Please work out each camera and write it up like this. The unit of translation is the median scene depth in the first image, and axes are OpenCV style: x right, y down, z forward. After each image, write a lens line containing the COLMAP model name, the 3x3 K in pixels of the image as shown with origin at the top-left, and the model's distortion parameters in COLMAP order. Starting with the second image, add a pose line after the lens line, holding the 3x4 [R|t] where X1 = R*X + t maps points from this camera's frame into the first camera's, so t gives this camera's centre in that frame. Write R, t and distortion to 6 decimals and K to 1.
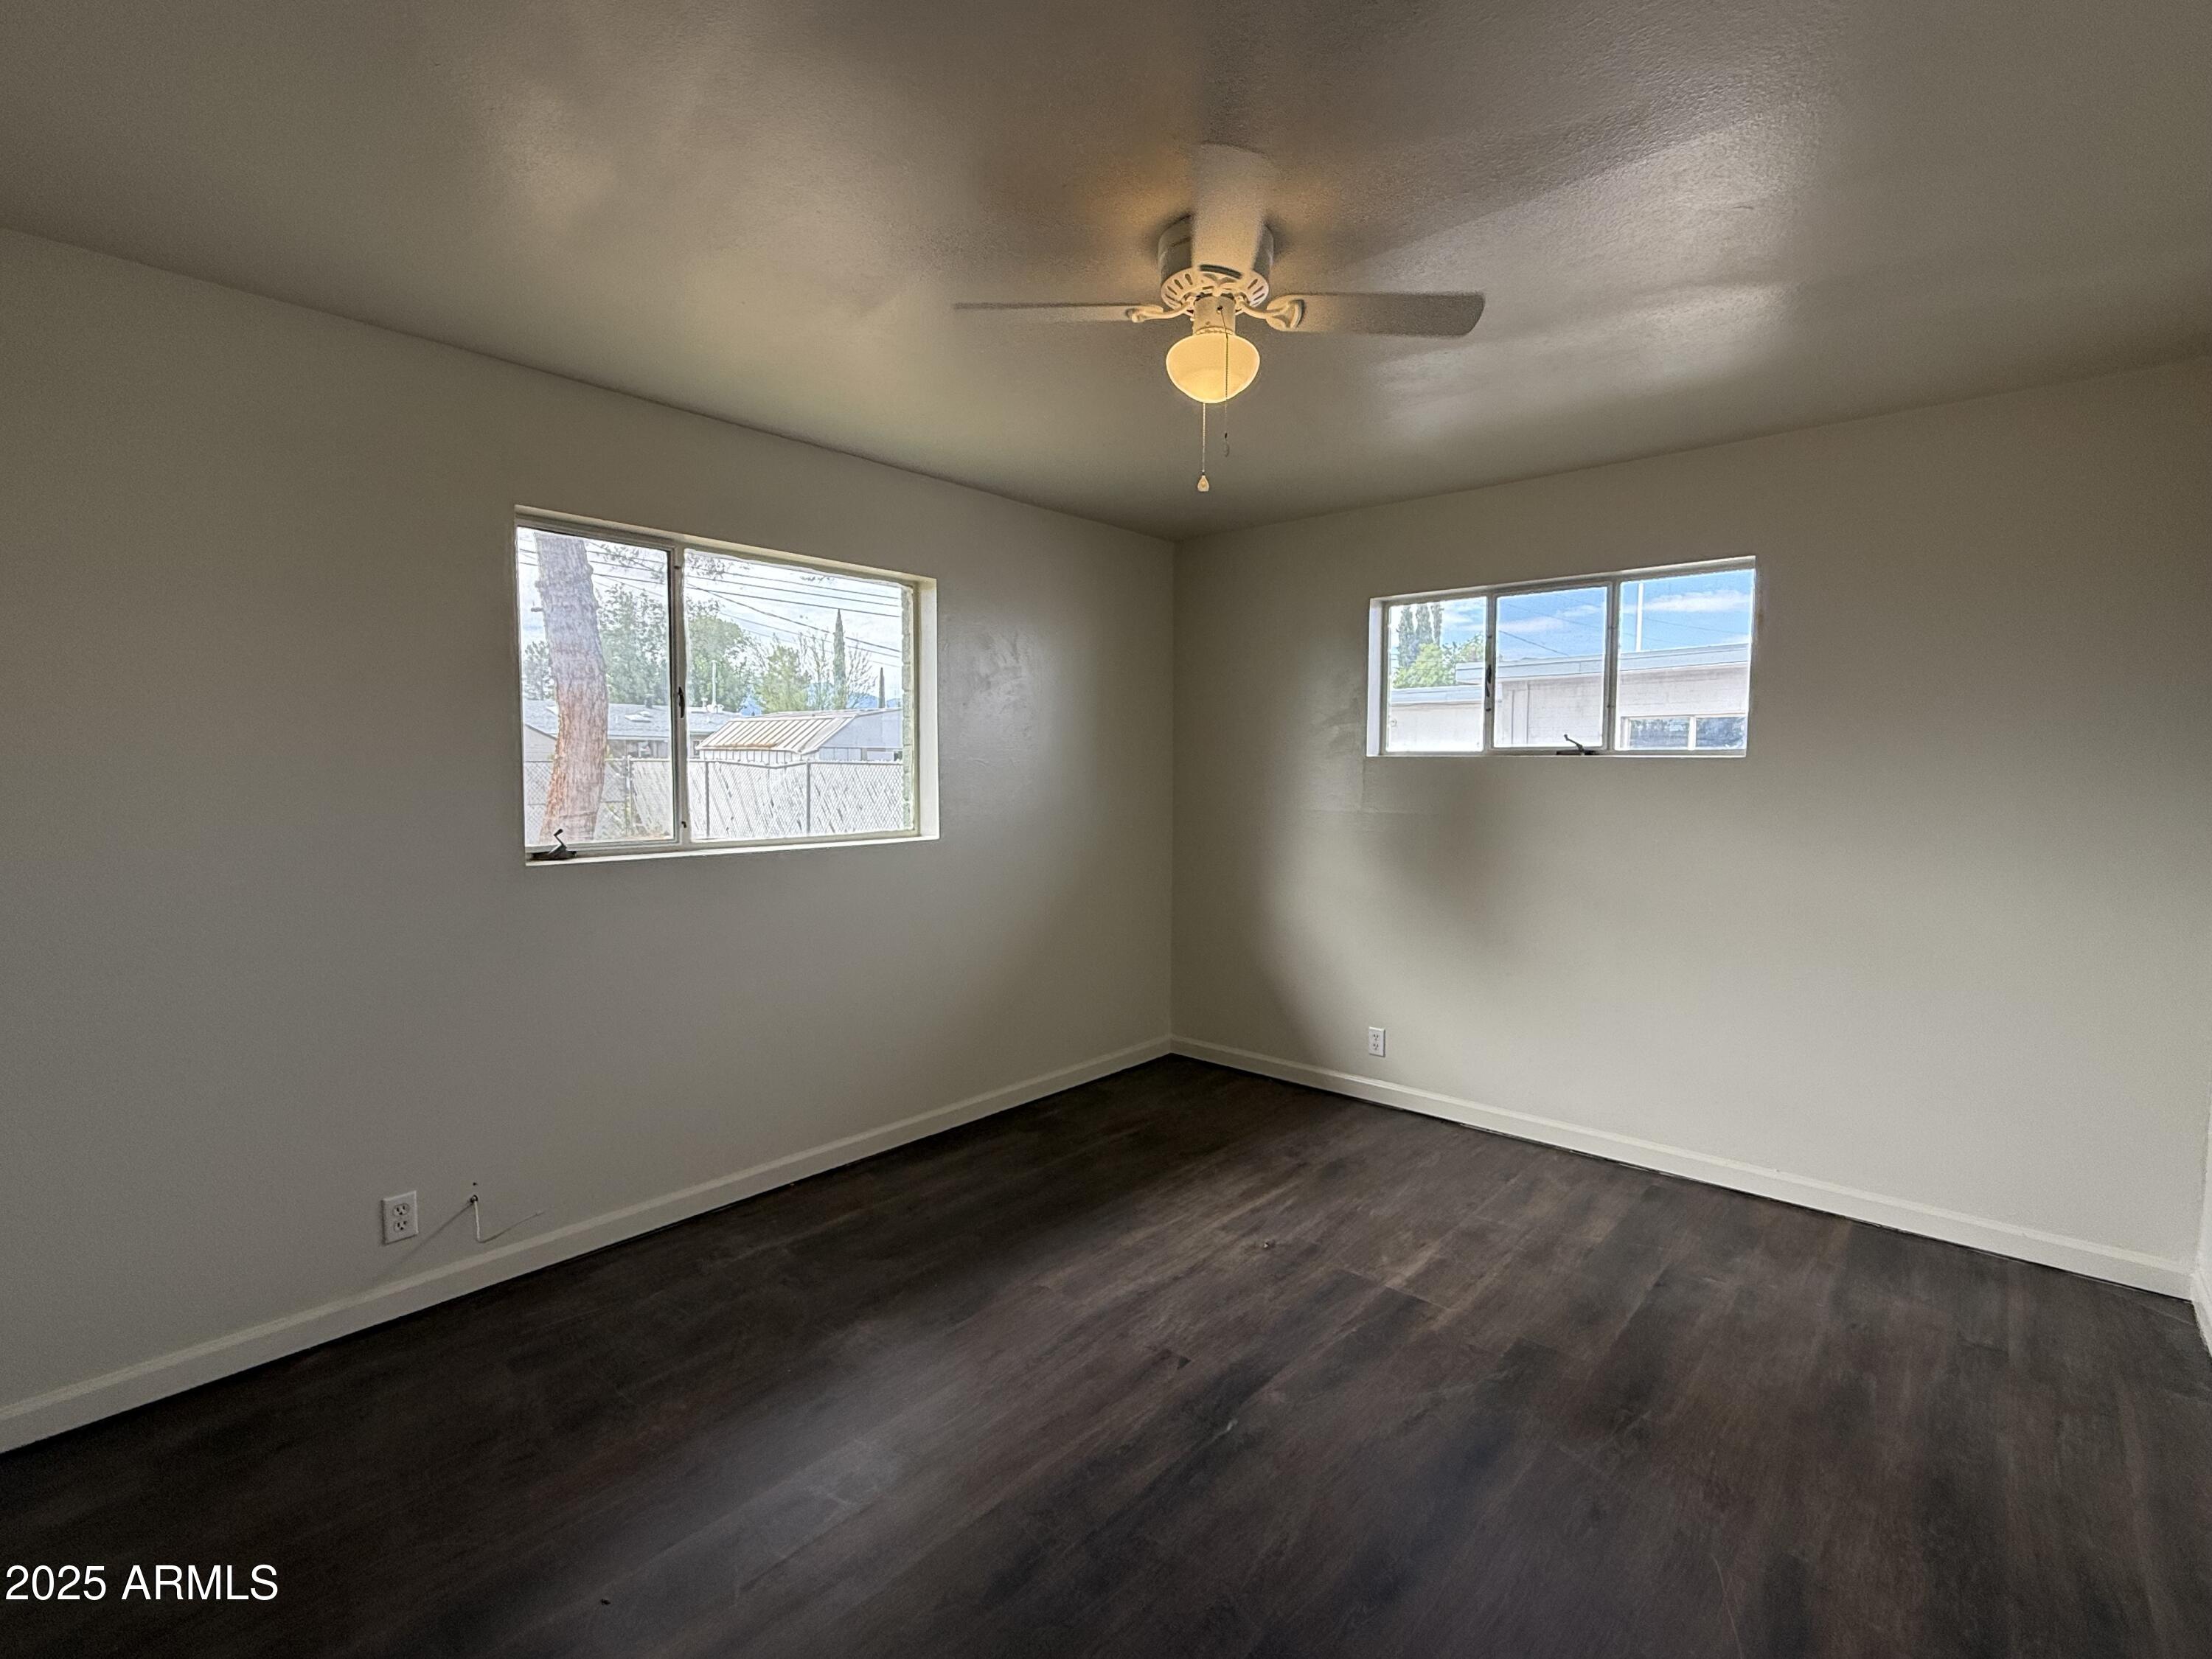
lens RADIAL K [[1009.1, 0, 1106.0], [0, 1009.1, 829.5], [0, 0, 1]] dist [-0.000526, 0.000300]
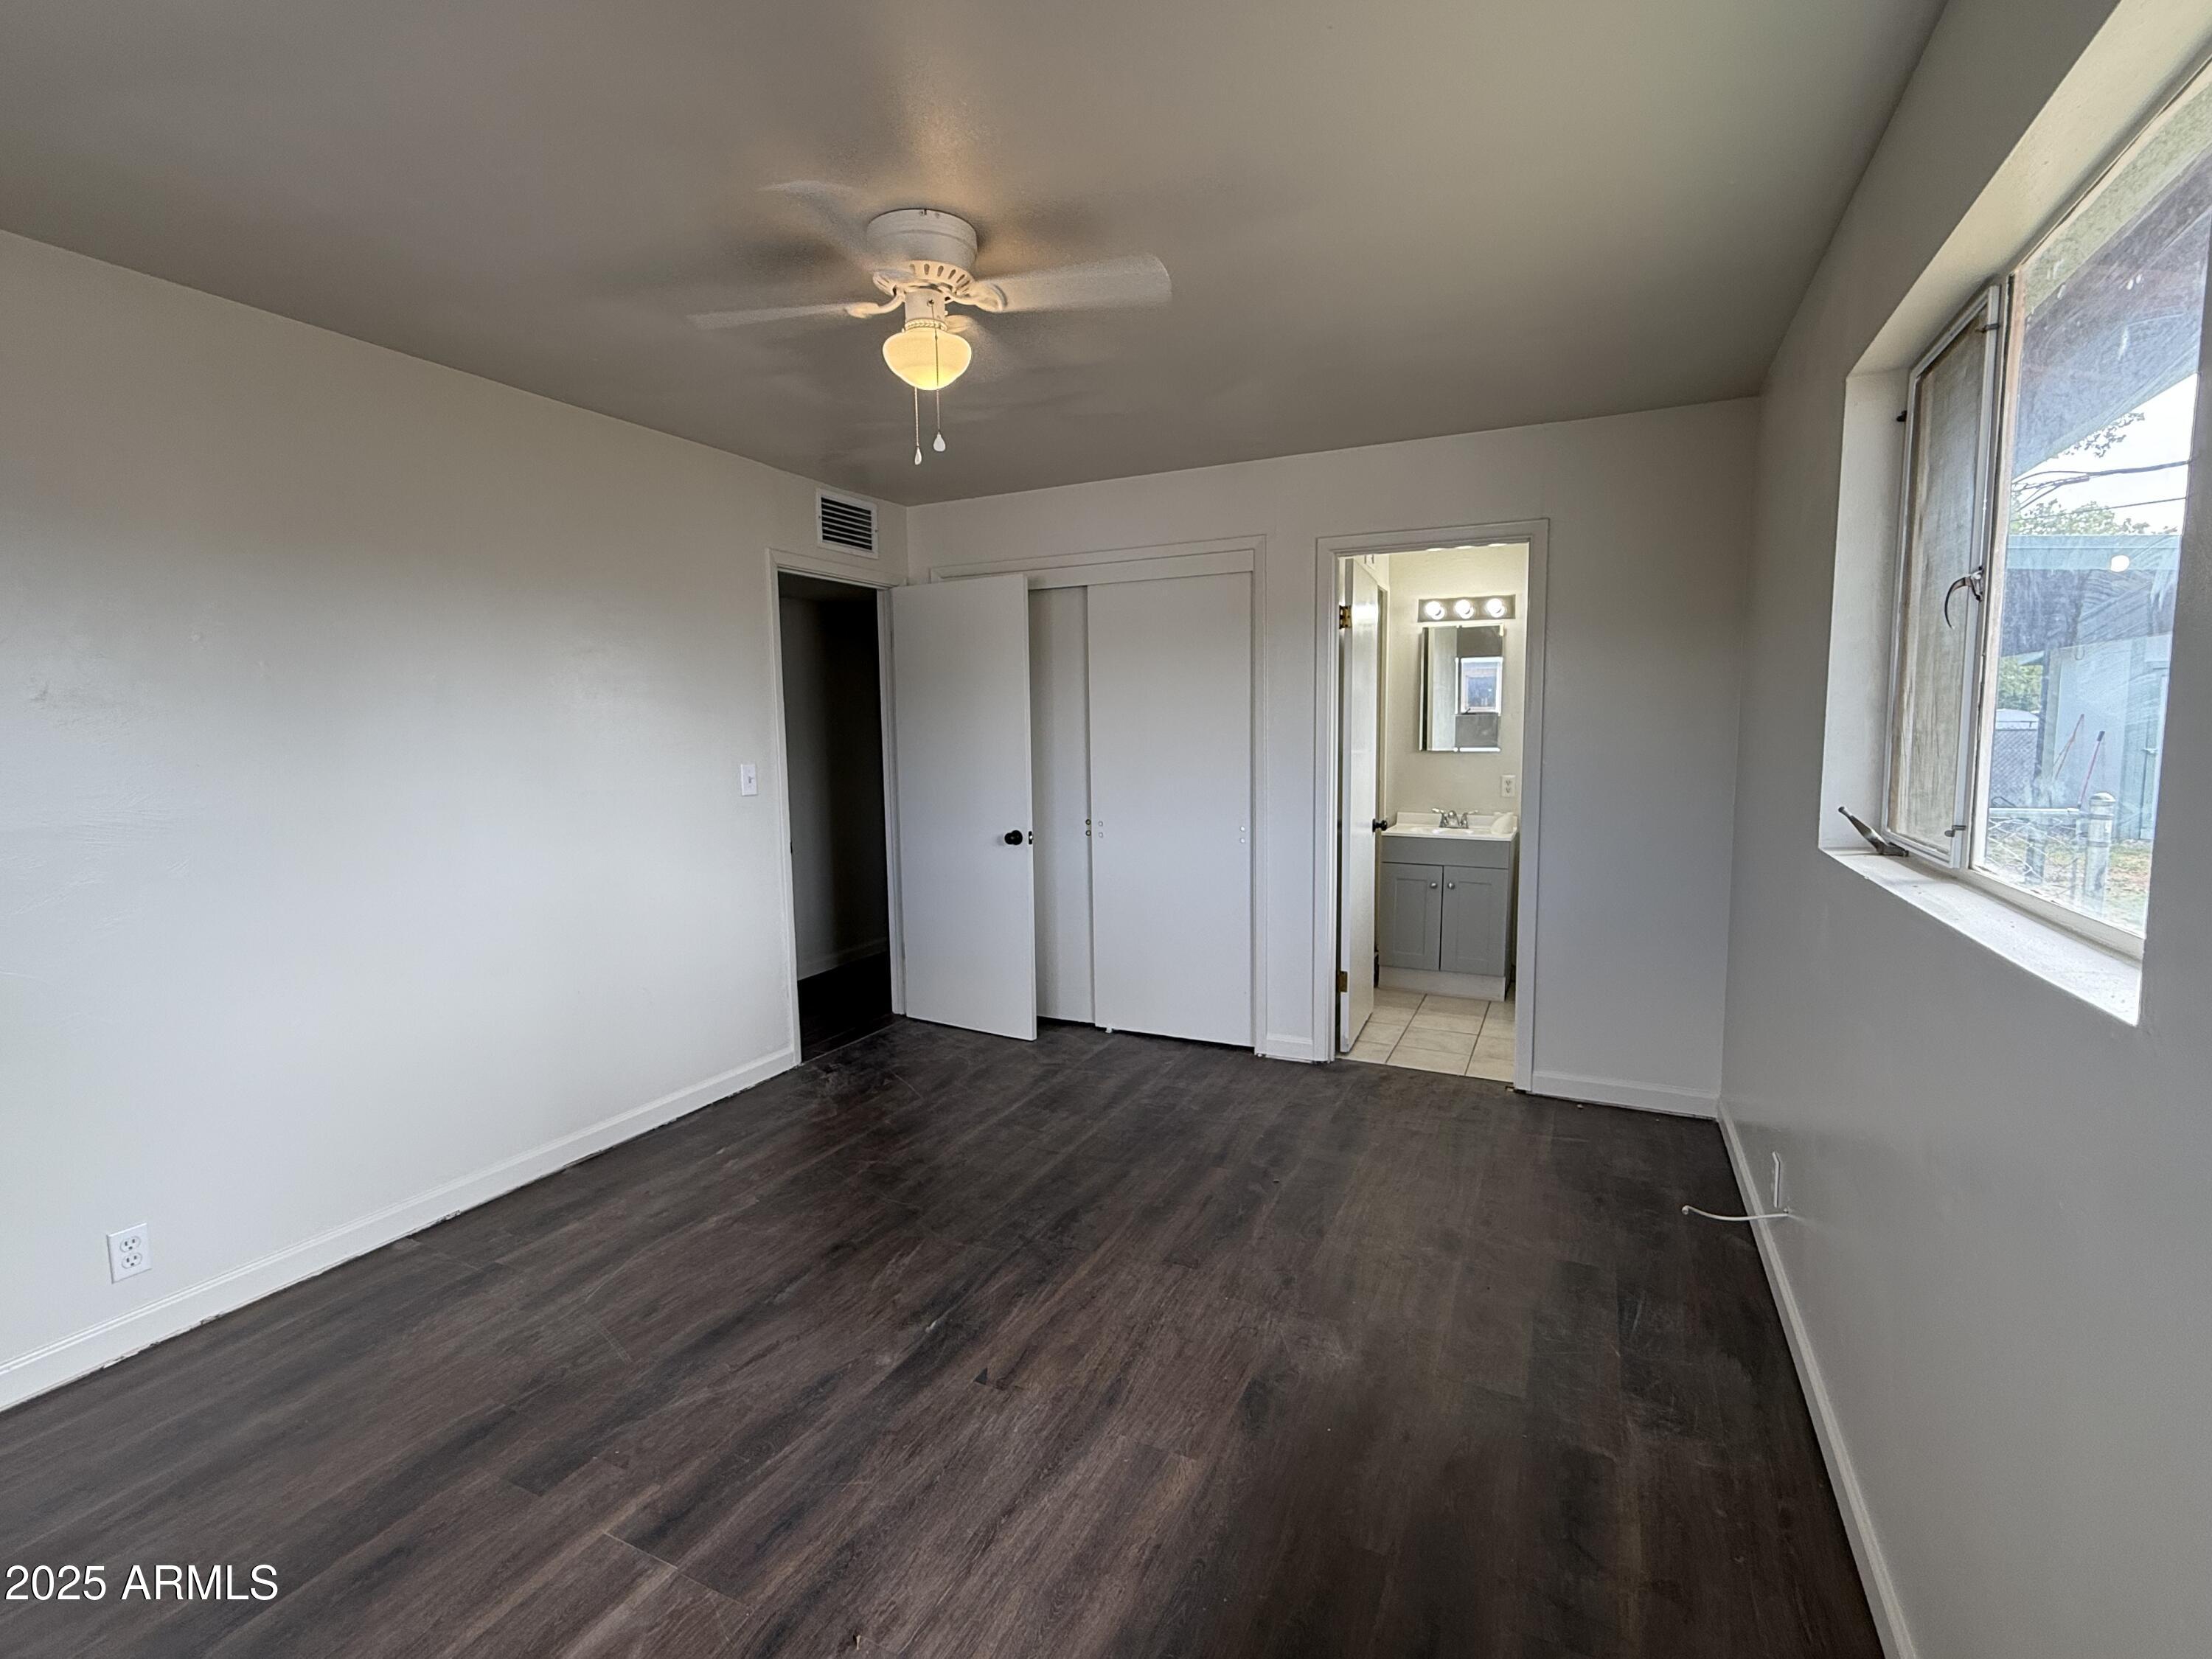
lens RADIAL K [[1009.1, 0, 1106.0], [0, 1009.1, 829.5], [0, 0, 1]] dist [-0.000526, 0.000300]
pose [[-0.962133, 0.039352, -0.269723, 0.191005], [-0.004542, 0.987072, 0.160214, -0.111997], [0.272541, 0.155373, -0.949516, 1.774355]]
